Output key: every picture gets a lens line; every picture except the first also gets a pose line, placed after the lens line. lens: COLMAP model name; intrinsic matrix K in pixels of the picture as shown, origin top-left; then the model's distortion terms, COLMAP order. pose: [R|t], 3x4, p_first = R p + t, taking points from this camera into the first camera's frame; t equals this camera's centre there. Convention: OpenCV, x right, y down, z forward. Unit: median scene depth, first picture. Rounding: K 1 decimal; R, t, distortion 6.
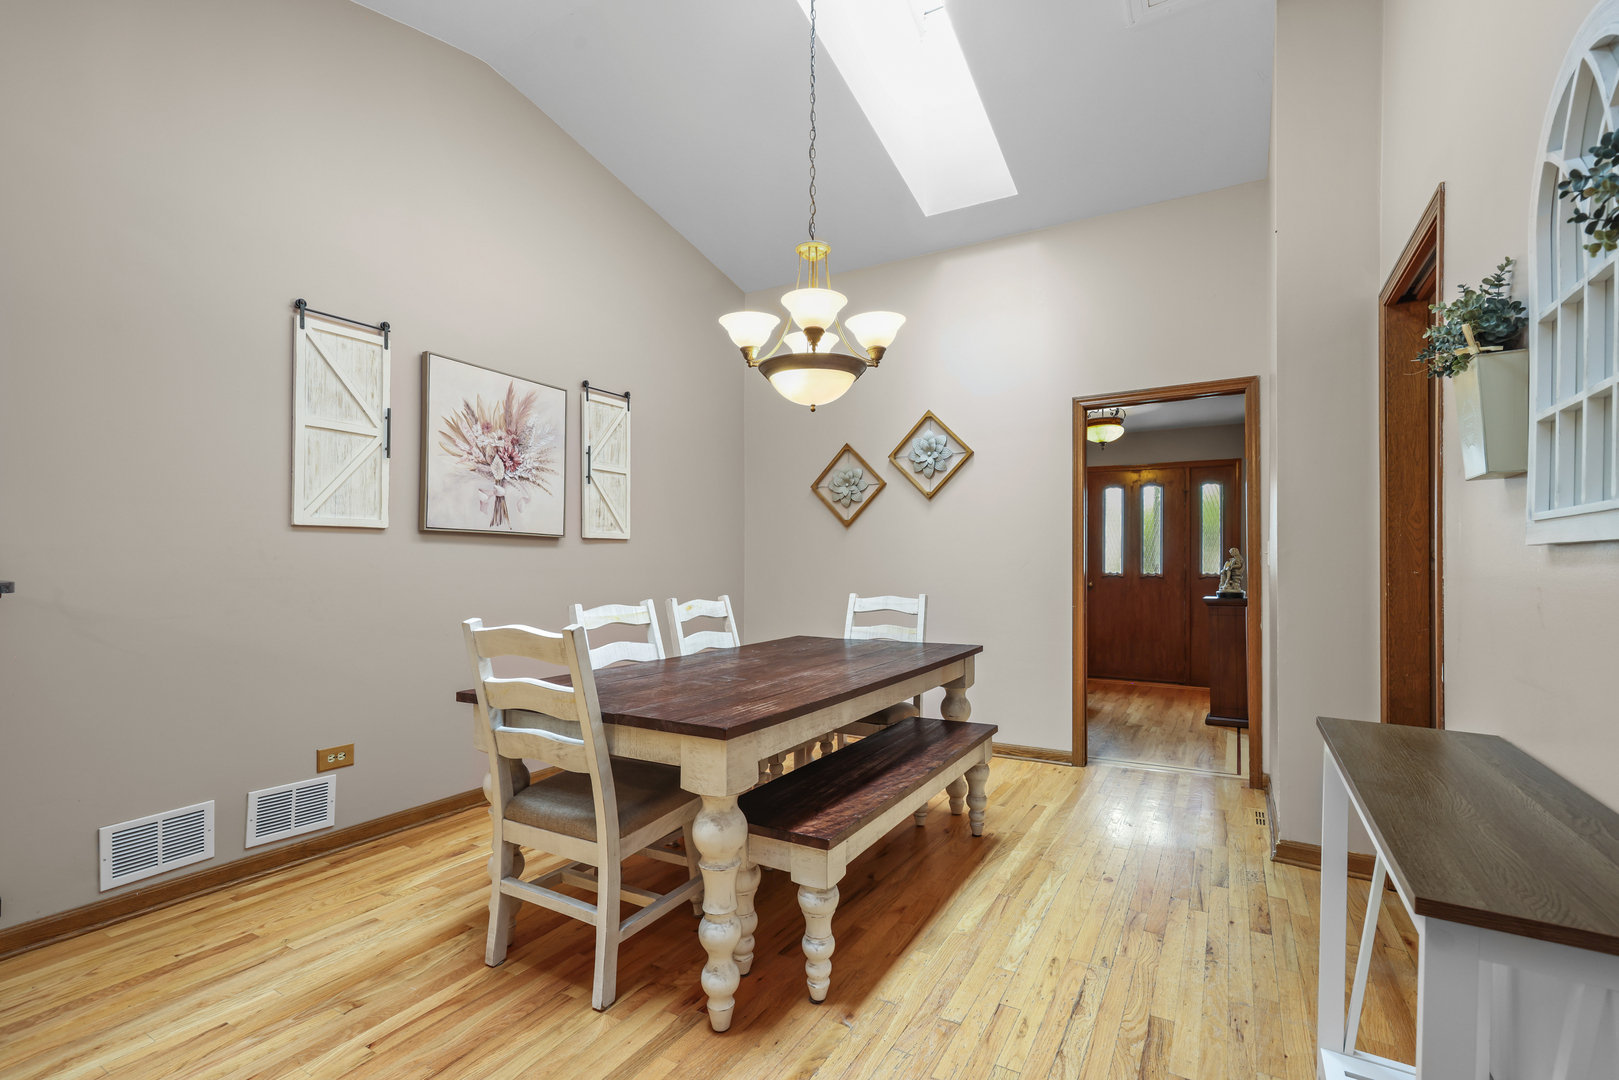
lens RADIAL K [[739.7, 0, 799.2], [0, 739.7, 553.2], [0, 0, 1]] dist [0.004271, -0.000599]
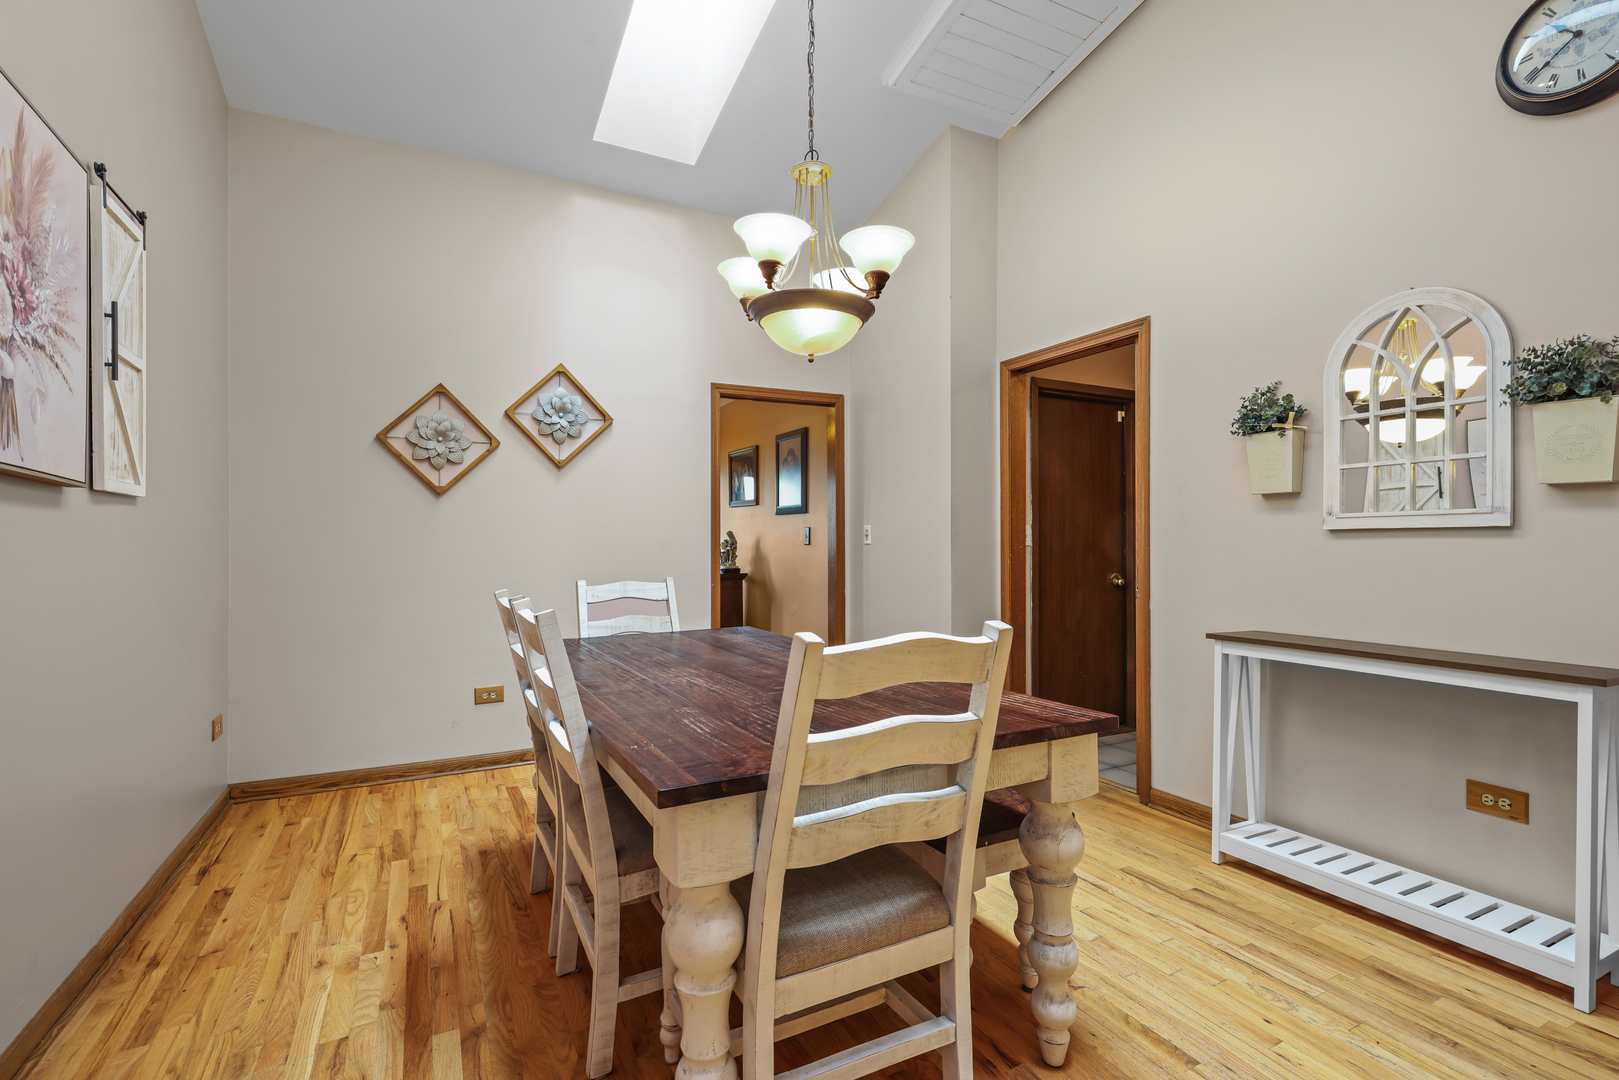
lens RADIAL K [[739.7, 0, 804.7], [0, 739.7, 543.5], [0, 0, 1]] dist [0.004271, -0.000599]
pose [[0.530873, -0.000389, 0.847451, -0.452297], [-0.006059, 0.999973, 0.004254, 0.009218], [-0.847430, -0.007393, 0.530856, 0.351713]]
